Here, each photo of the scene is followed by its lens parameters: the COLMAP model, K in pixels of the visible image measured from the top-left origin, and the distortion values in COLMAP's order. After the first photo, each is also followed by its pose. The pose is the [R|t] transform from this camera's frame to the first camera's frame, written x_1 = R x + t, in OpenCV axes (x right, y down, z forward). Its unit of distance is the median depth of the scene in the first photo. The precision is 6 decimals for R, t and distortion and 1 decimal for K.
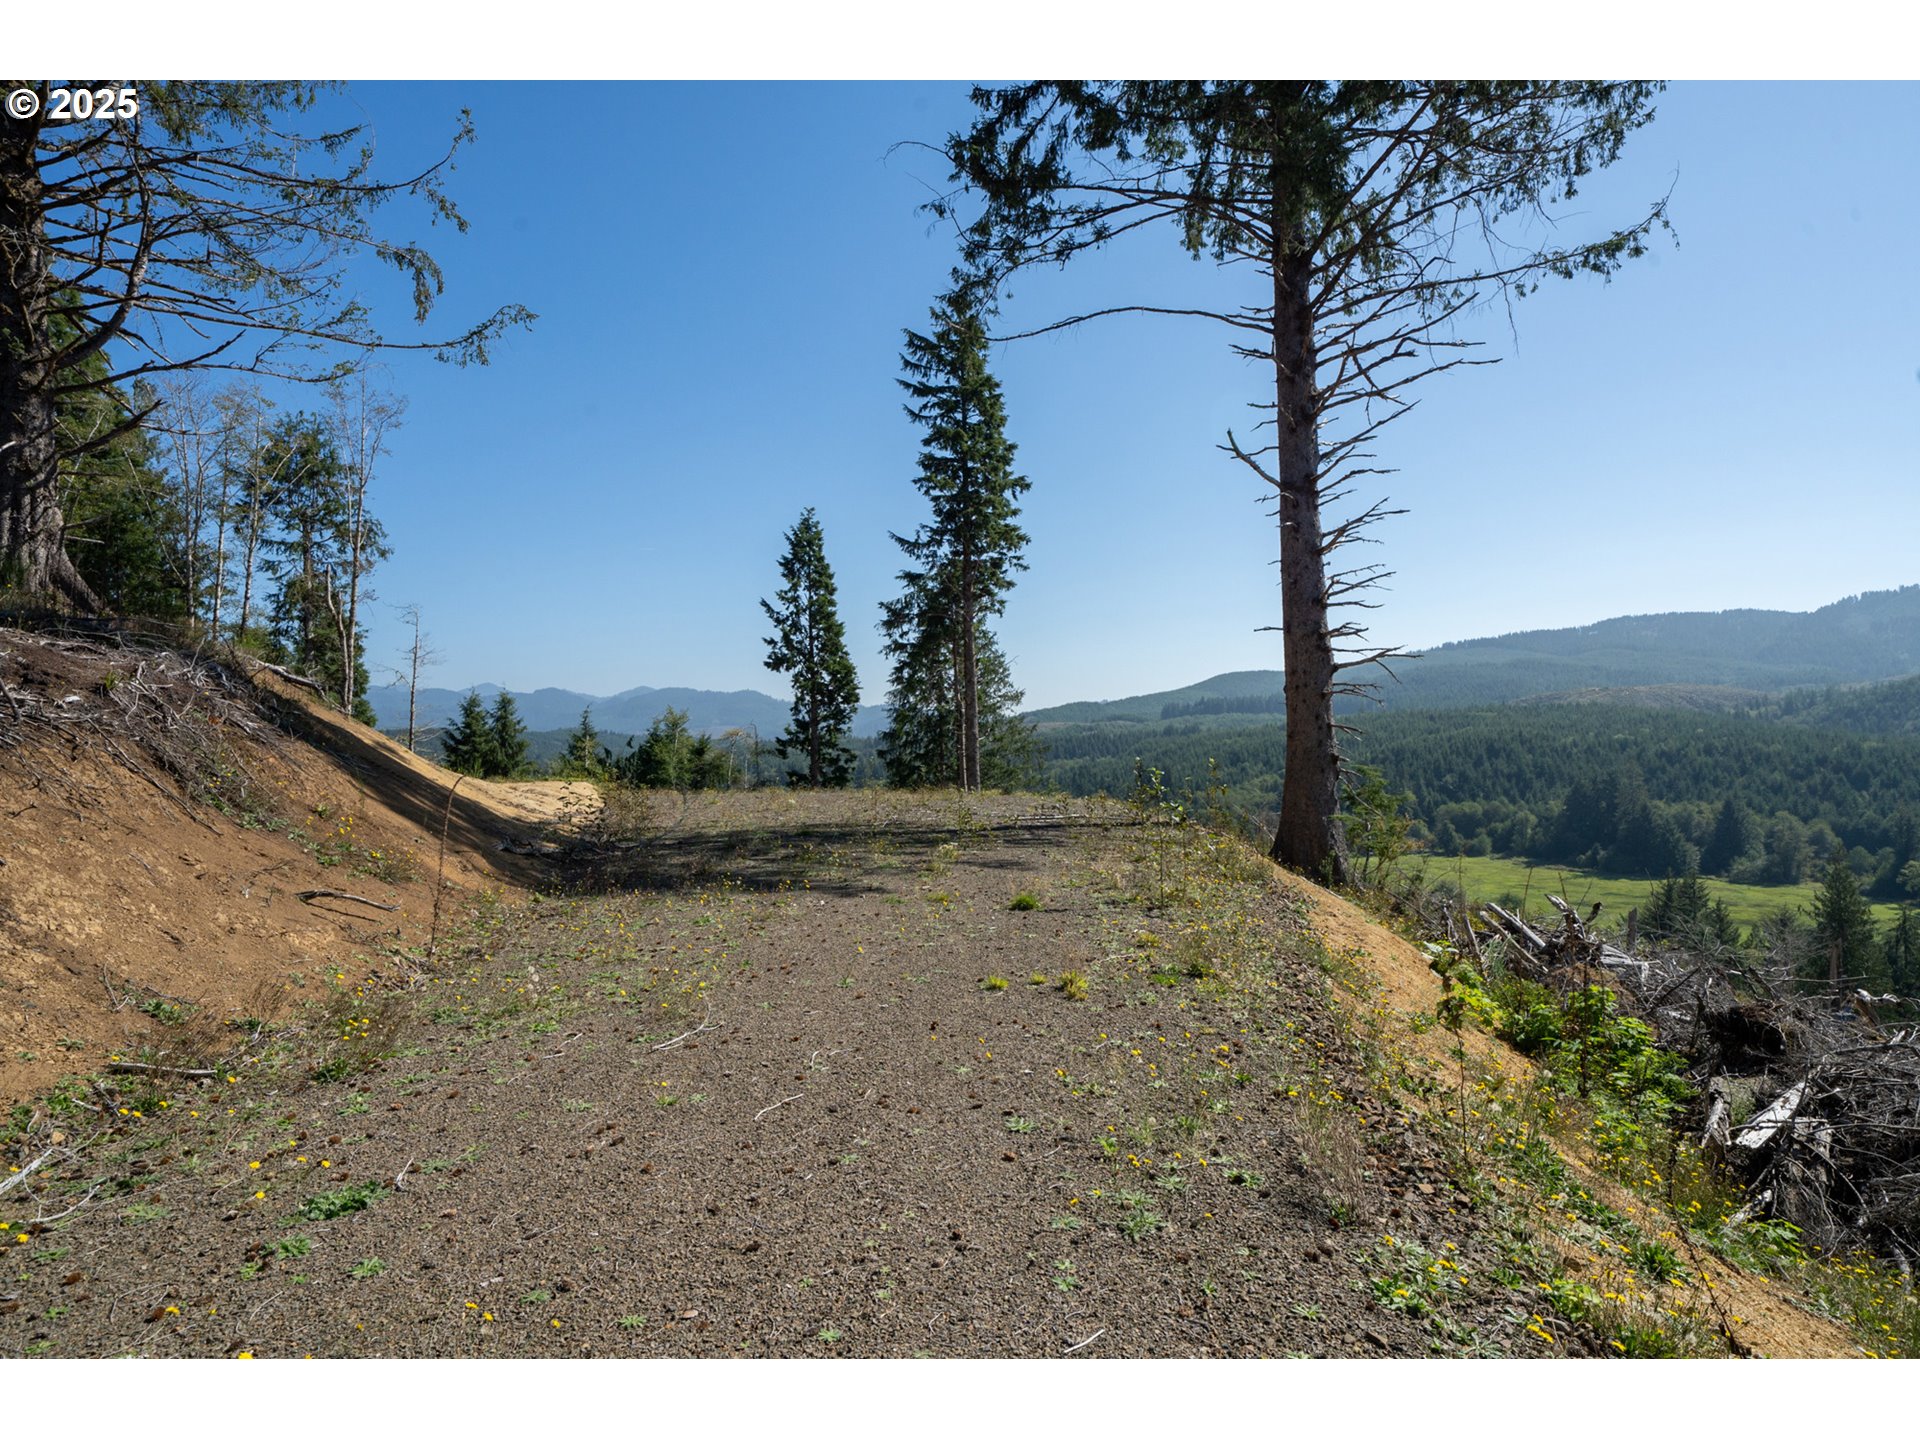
lens RADIAL K [[960.2, 0, 955.8], [0, 960.2, 708.5], [0, 0, 1]] dist [-0.005244, 0.001795]
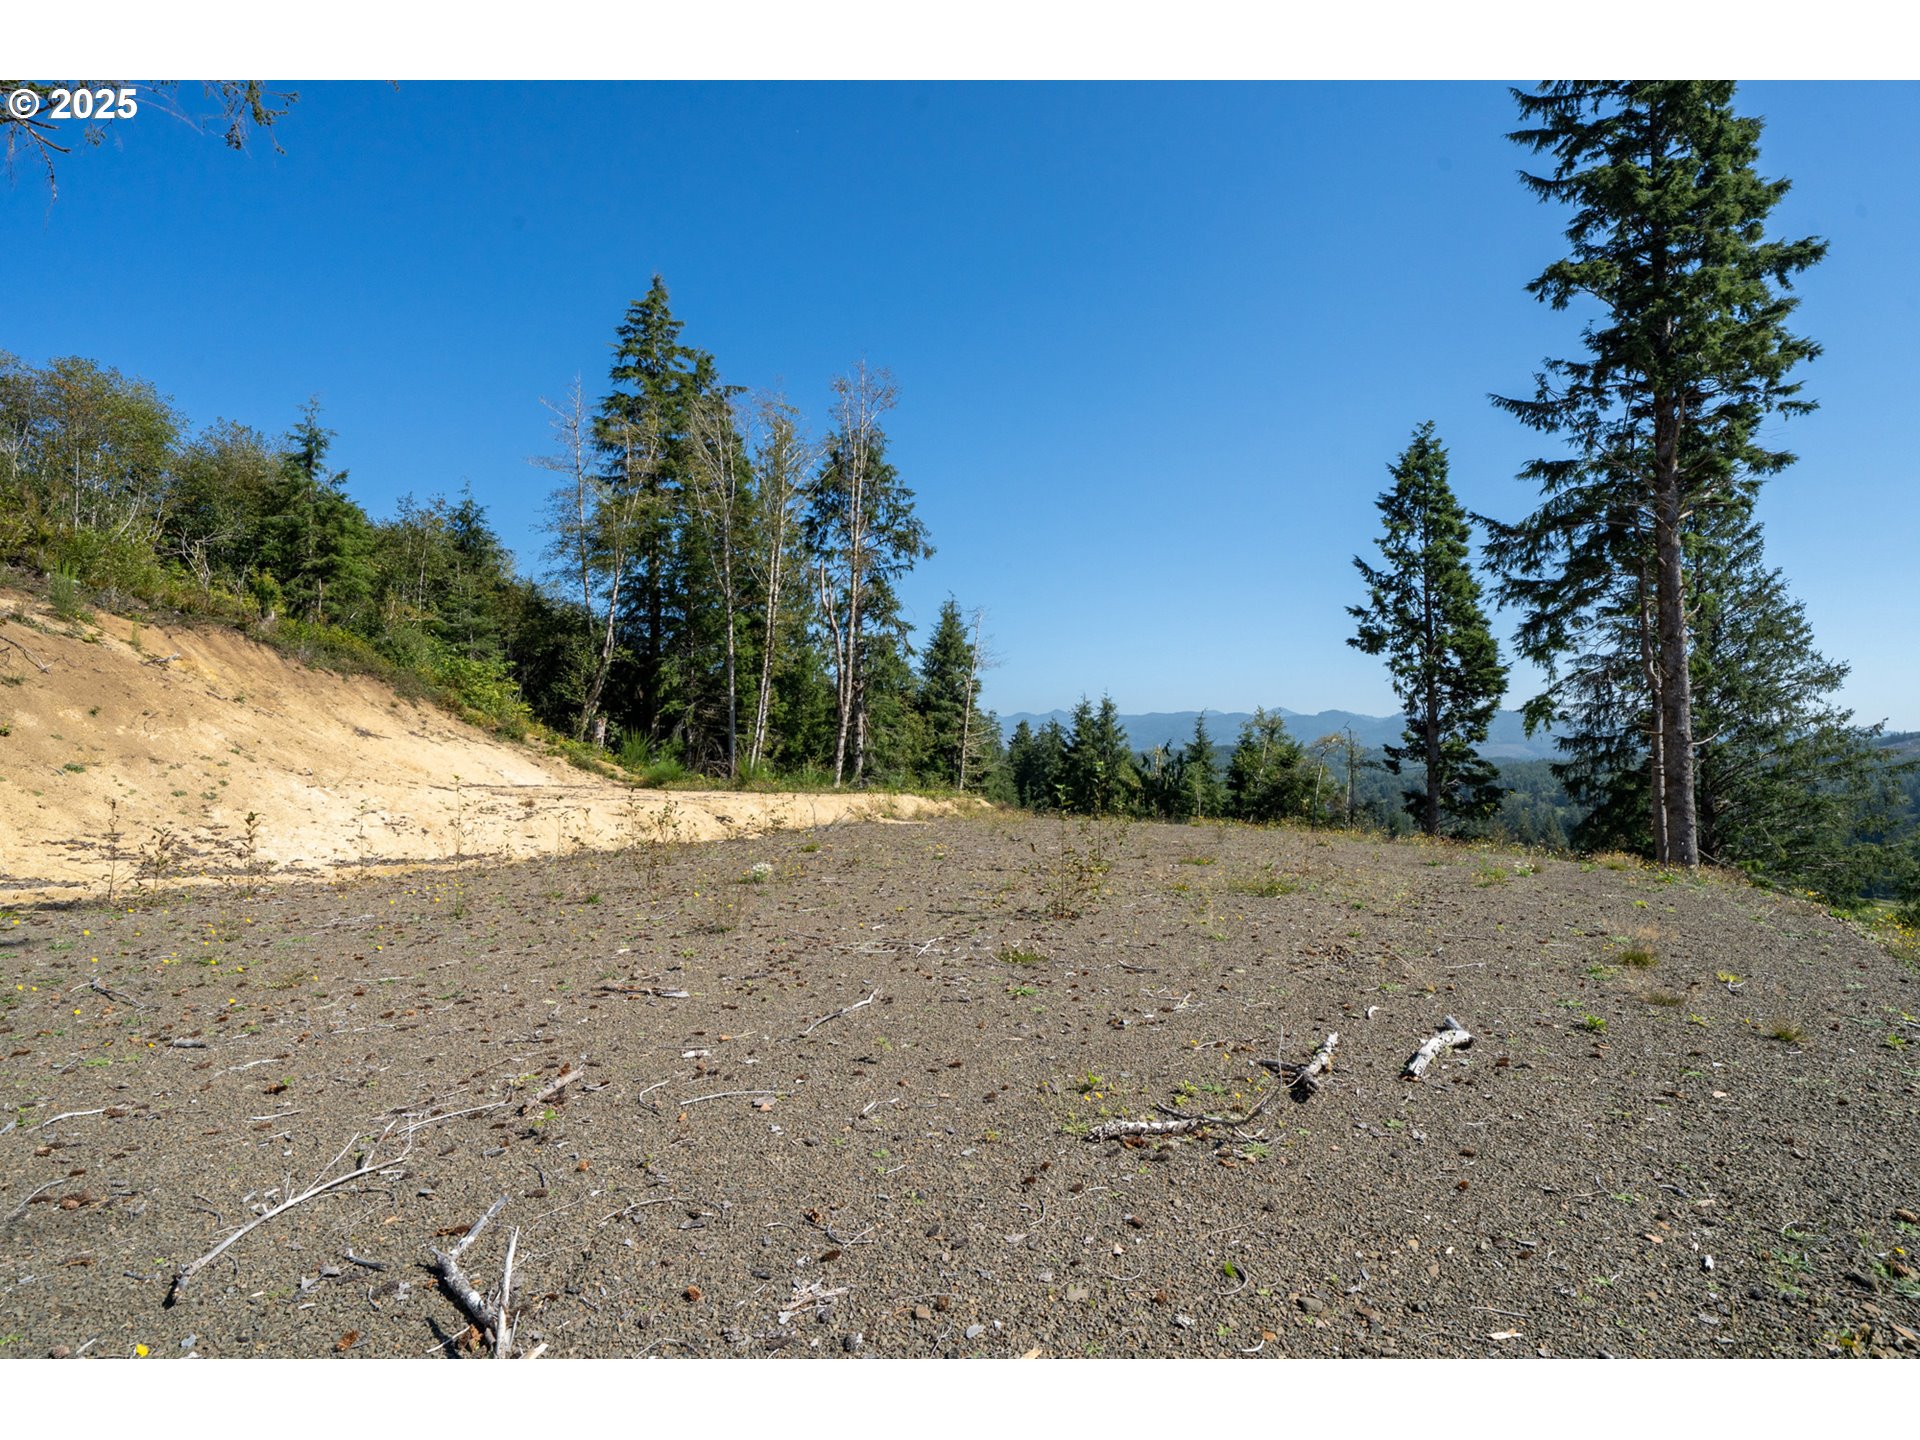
lens RADIAL K [[960.2, 0, 947.9], [0, 960.2, 729.2], [0, 0, 1]] dist [-0.005244, 0.001795]
pose [[0.759404, -0.008332, -0.650566, 0.043562], [0.013520, 0.999904, 0.002976, 0.012960], [0.650479, -0.011056, 0.759444, 0.248107]]
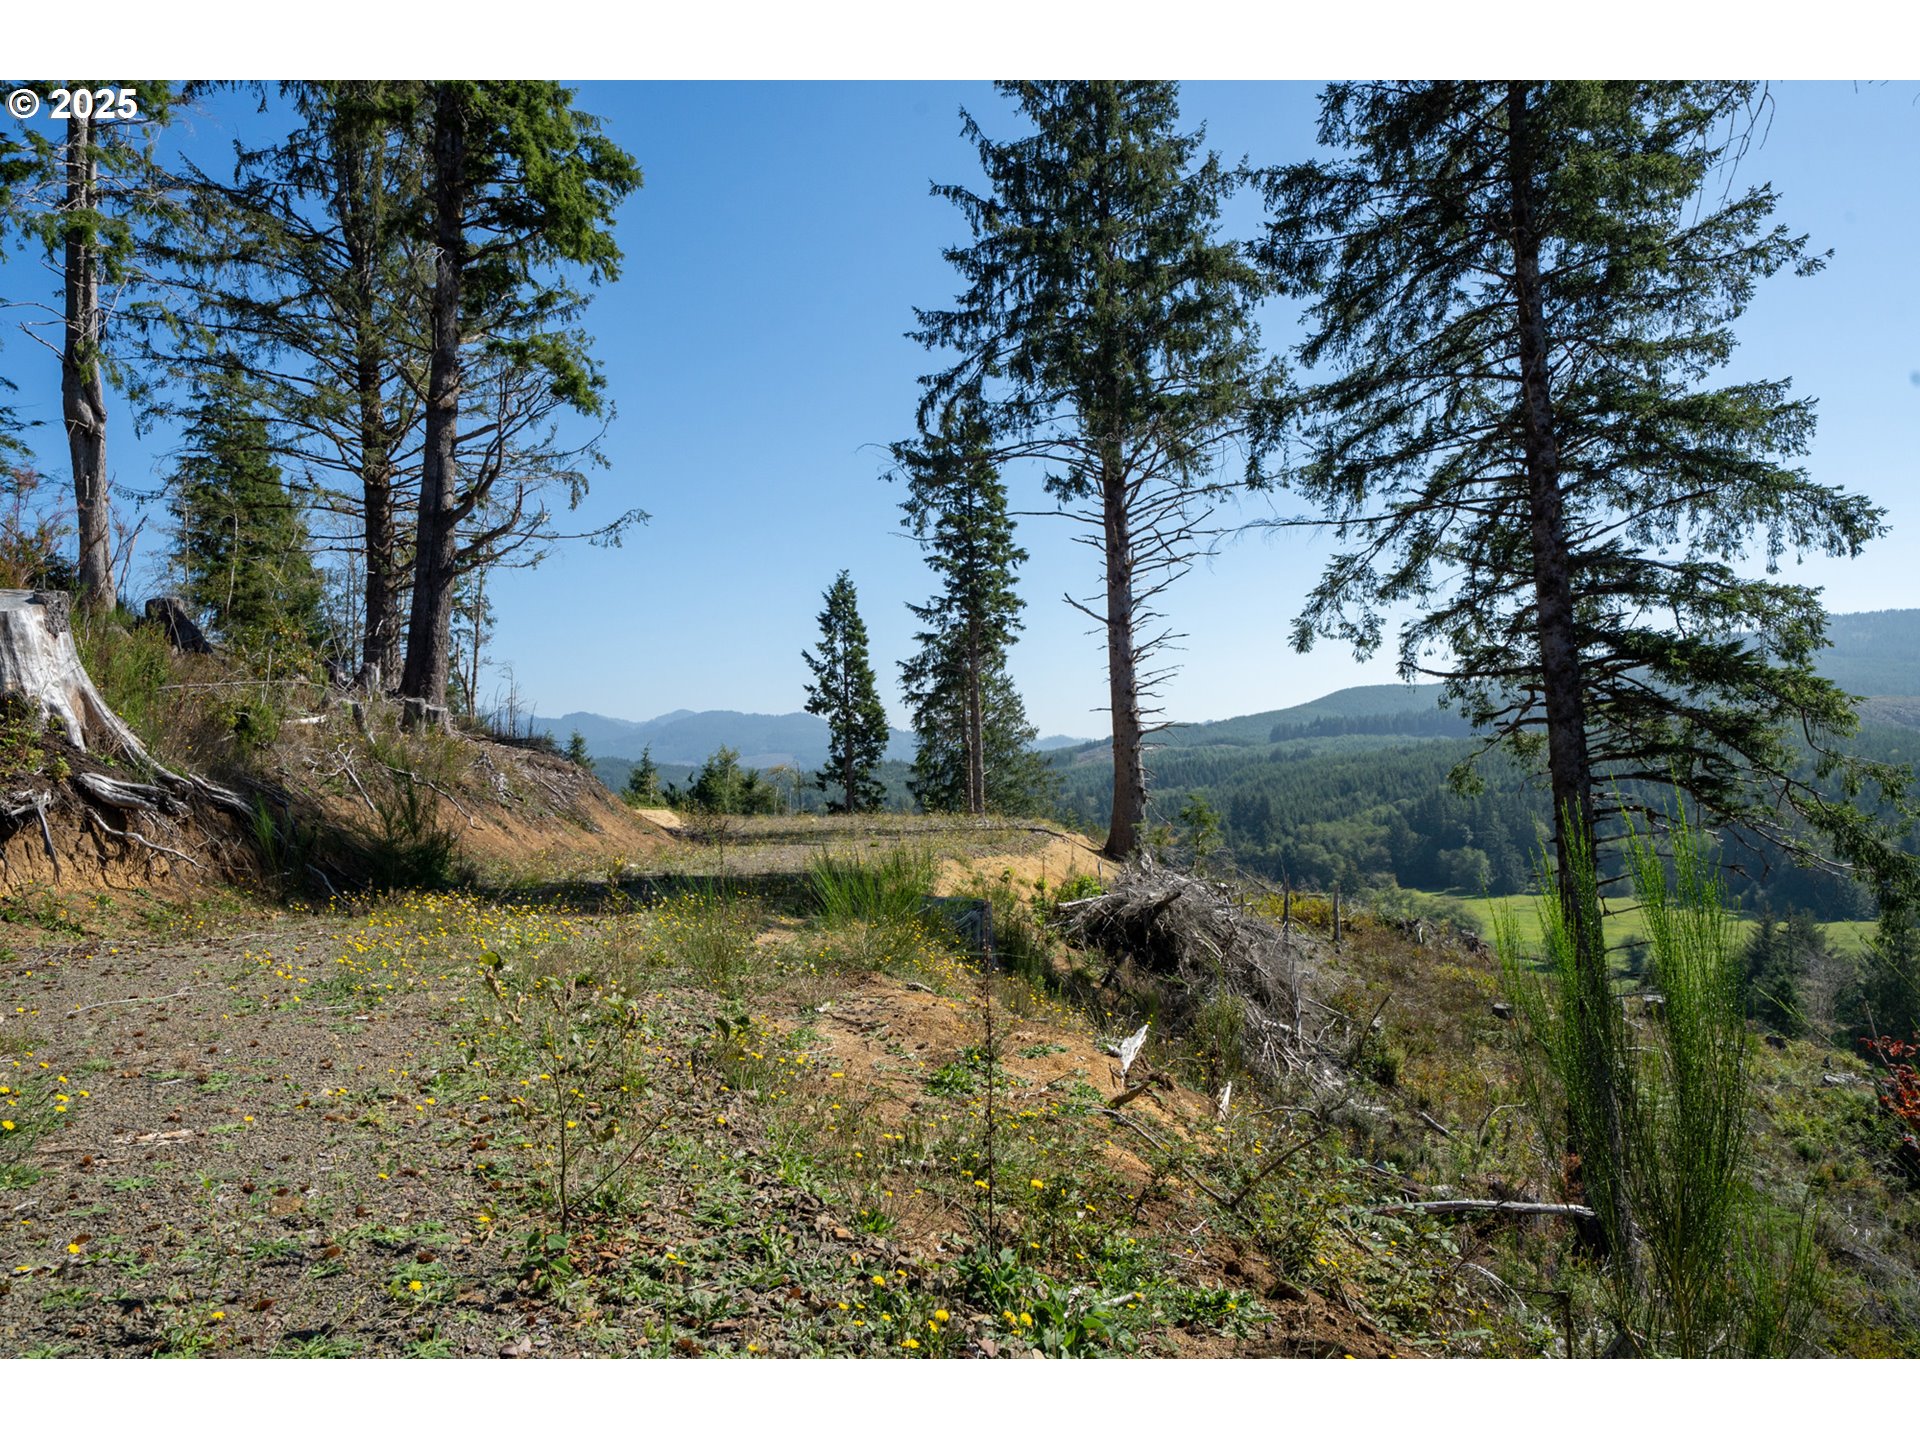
lens RADIAL K [[960.2, 0, 966.3], [0, 960.2, 721.6], [0, 0, 1]] dist [-0.005244, 0.001795]
pose [[0.999289, -0.007737, -0.036913, 0.036207], [0.007056, 0.999803, -0.018533, -0.007763], [0.037050, 0.018260, 0.999147, -0.142679]]
